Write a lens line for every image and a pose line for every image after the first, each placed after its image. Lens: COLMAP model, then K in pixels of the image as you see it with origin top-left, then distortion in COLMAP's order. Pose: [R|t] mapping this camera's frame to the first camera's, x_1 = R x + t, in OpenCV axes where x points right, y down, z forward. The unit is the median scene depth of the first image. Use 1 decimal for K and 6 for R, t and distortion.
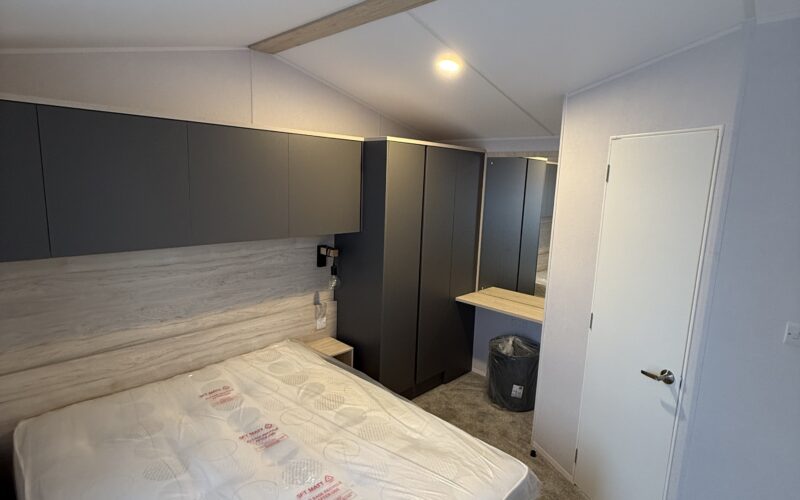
lens RADIAL K [[424.8, 0, 399.9], [0, 424.8, 248.0], [0, 0, 1]] dist [0.002300, -0.000757]
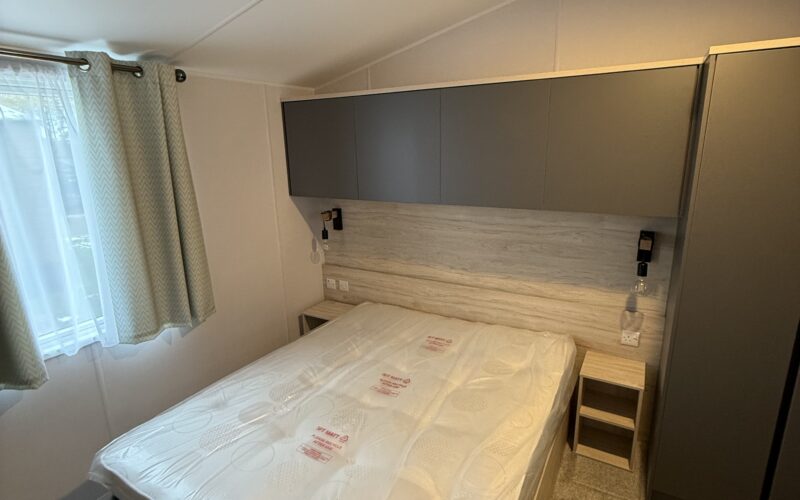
lens RADIAL K [[424.8, 0, 399.9], [0, 424.8, 248.0], [0, 0, 1]] dist [0.002300, -0.000757]
pose [[0.240128, 0.197252, -0.950490, 0.421334], [-0.123652, 0.977377, 0.171593, -0.053625], [0.962834, 0.076326, 0.259086, 0.471681]]
